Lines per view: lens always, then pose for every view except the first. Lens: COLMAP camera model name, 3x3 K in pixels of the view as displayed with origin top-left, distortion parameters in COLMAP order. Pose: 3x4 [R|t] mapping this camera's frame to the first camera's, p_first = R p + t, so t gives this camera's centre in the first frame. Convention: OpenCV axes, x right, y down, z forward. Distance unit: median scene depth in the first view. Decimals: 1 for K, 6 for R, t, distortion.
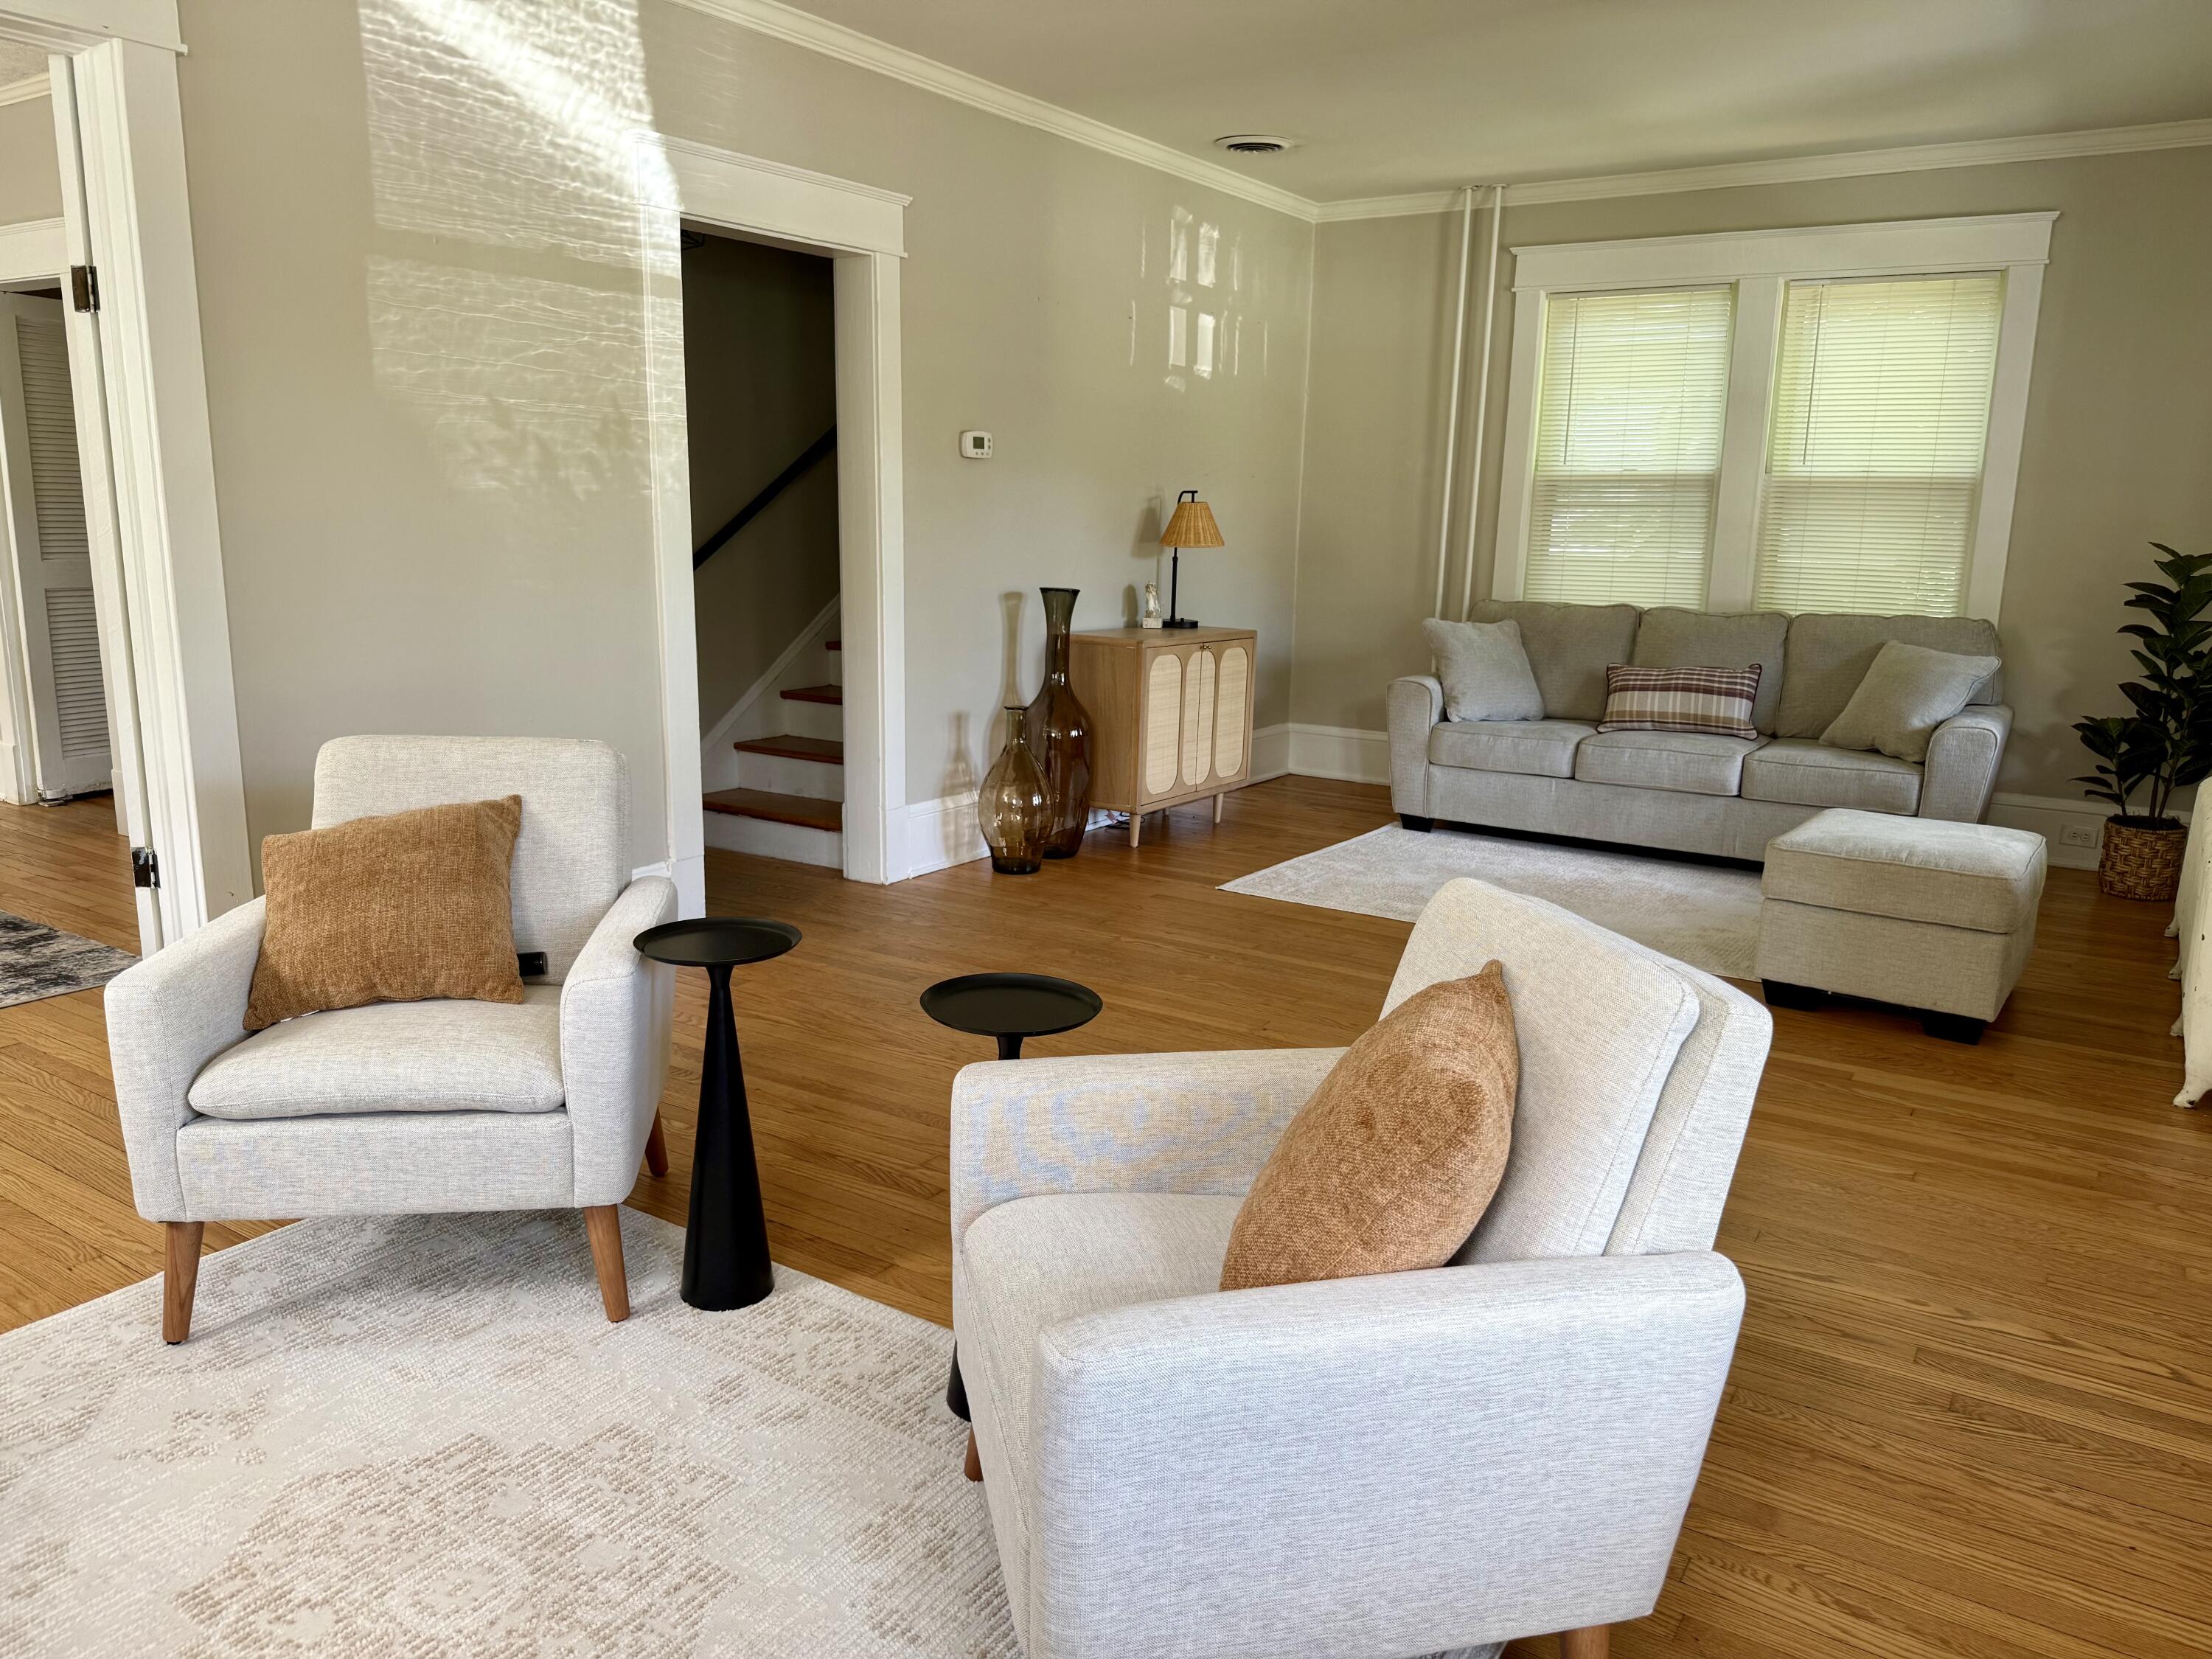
lens RADIAL K [[1565.9, 0, 1103.3], [0, 1565.9, 844.3], [0, 0, 1]] dist [0.024463, -0.042395]
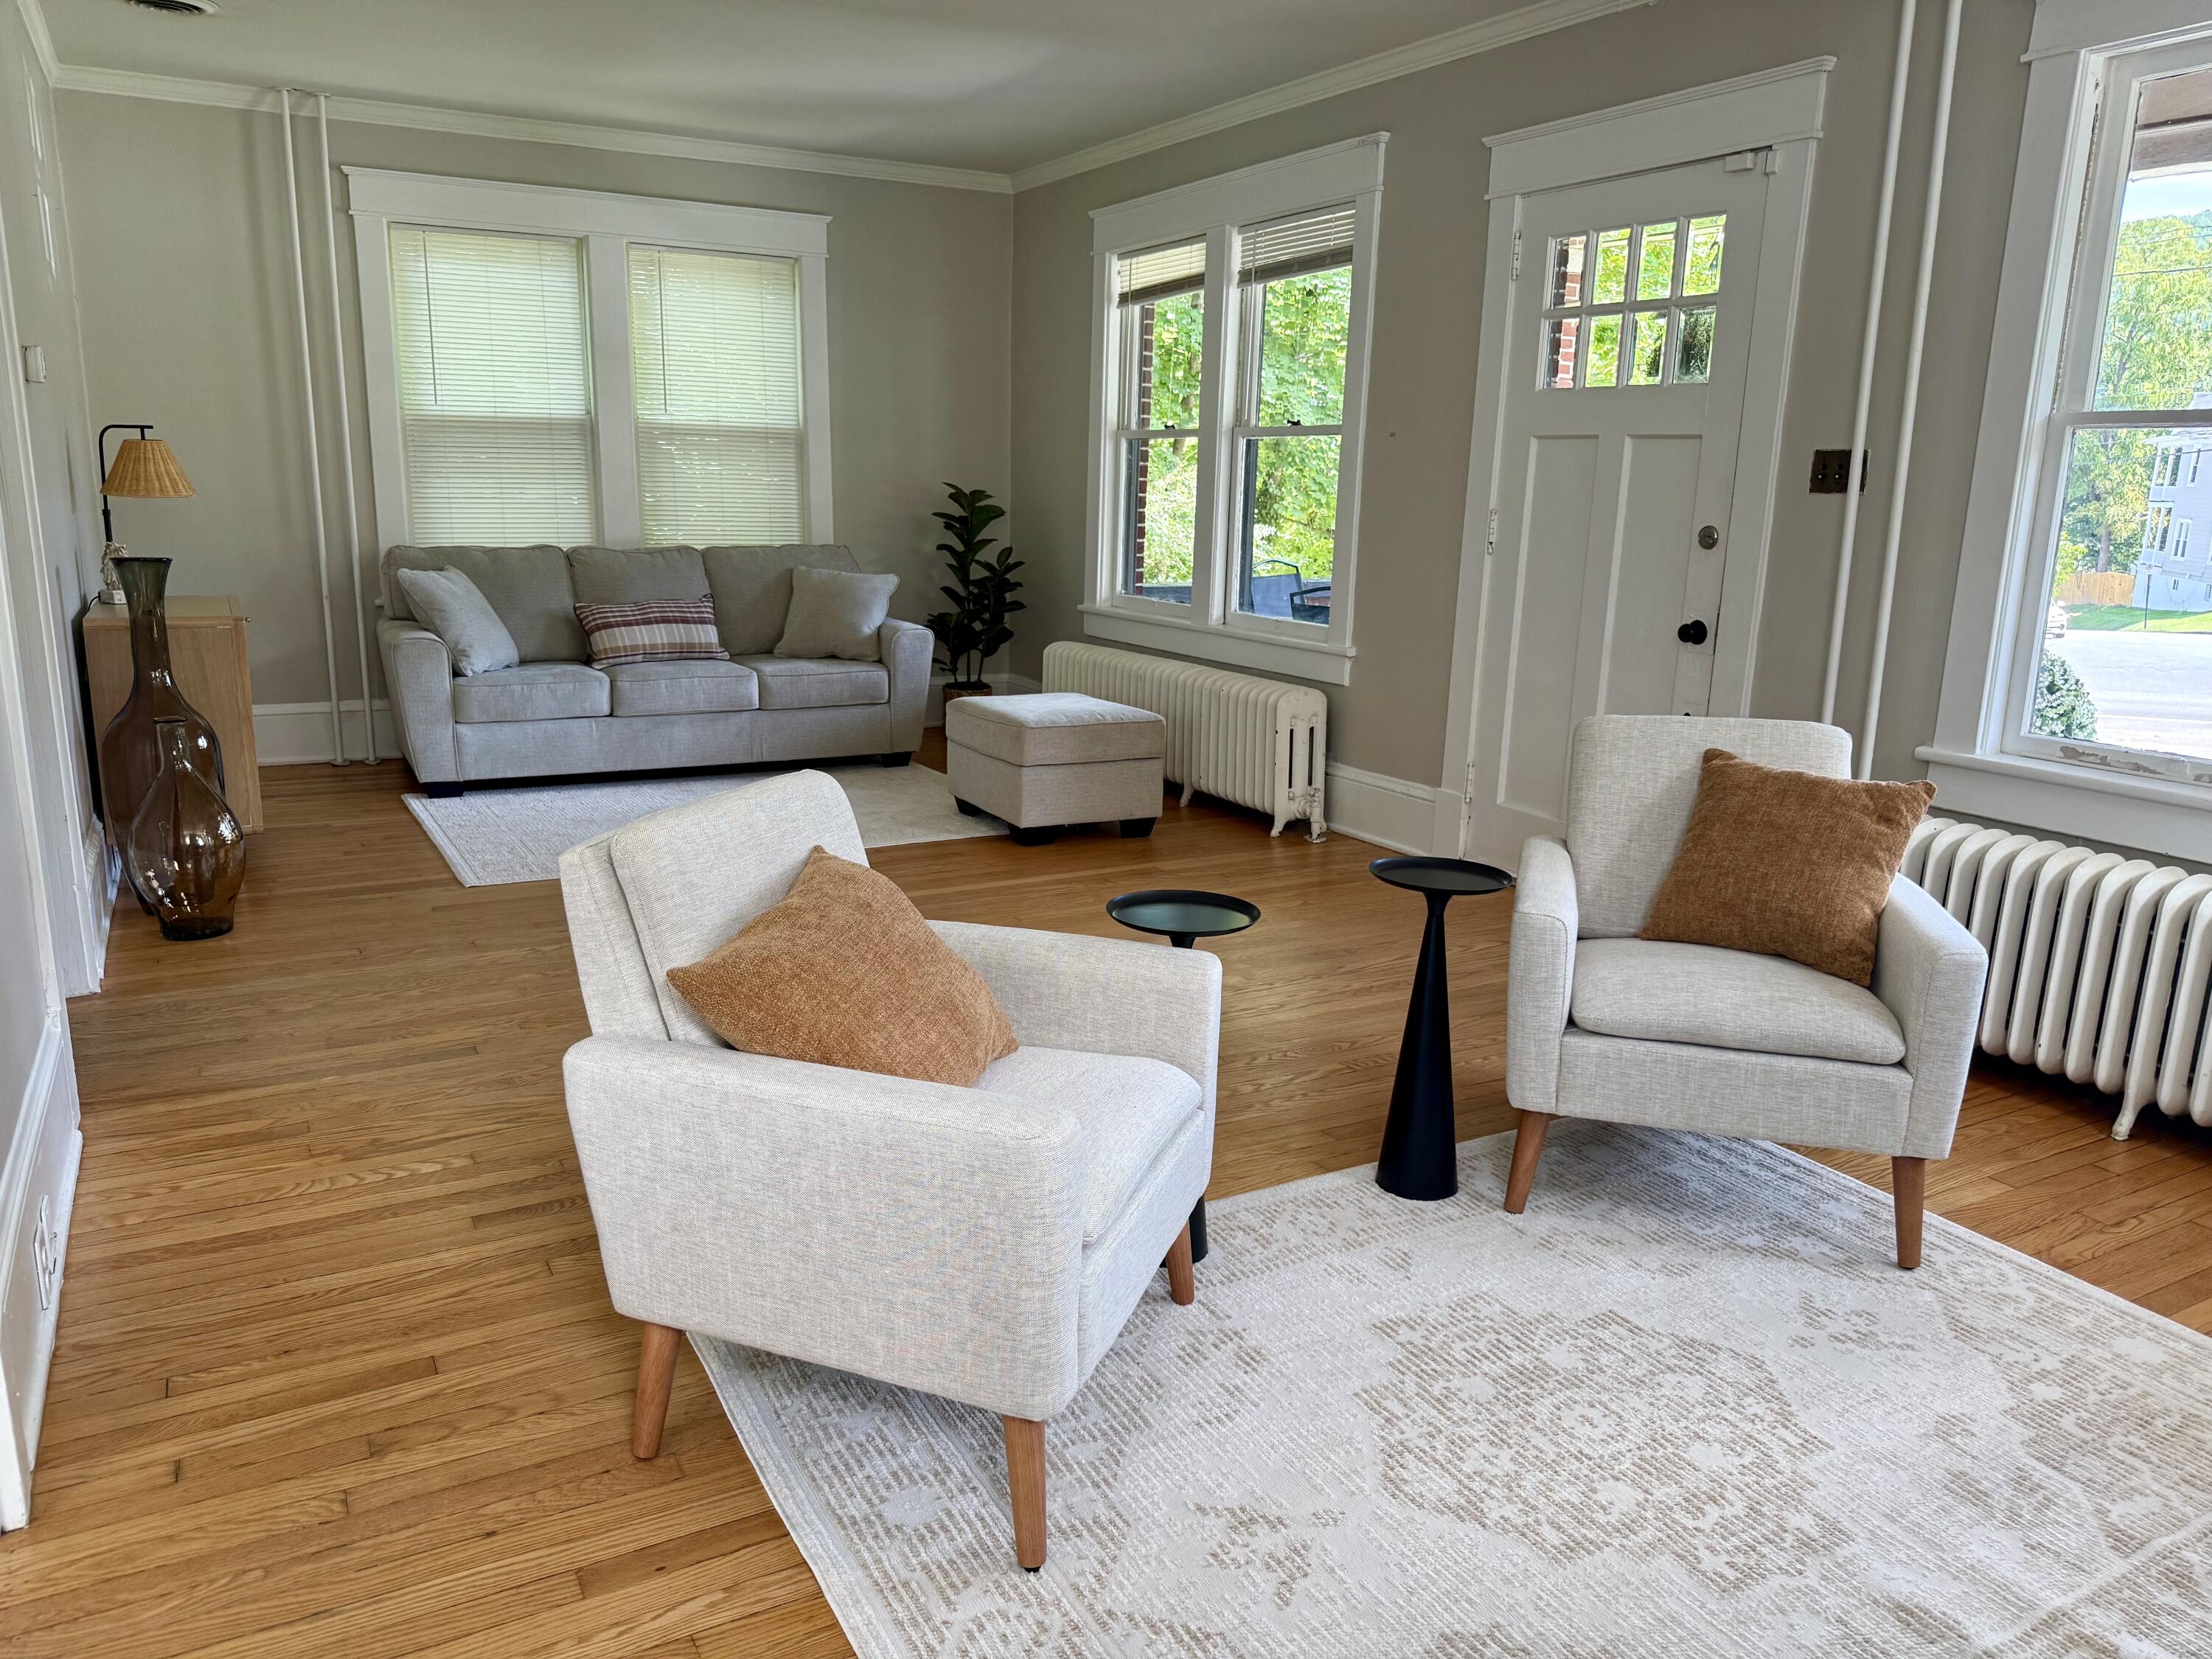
lens RADIAL K [[1565.9, 0, 1108.6], [0, 1565.9, 844.1], [0, 0, 1]] dist [0.024463, -0.042395]
pose [[0.453823, -0.217207, 0.864214, -0.470748], [0.172376, 0.972917, 0.154008, -0.062857], [-0.874260, 0.079077, 0.478973, 0.219192]]
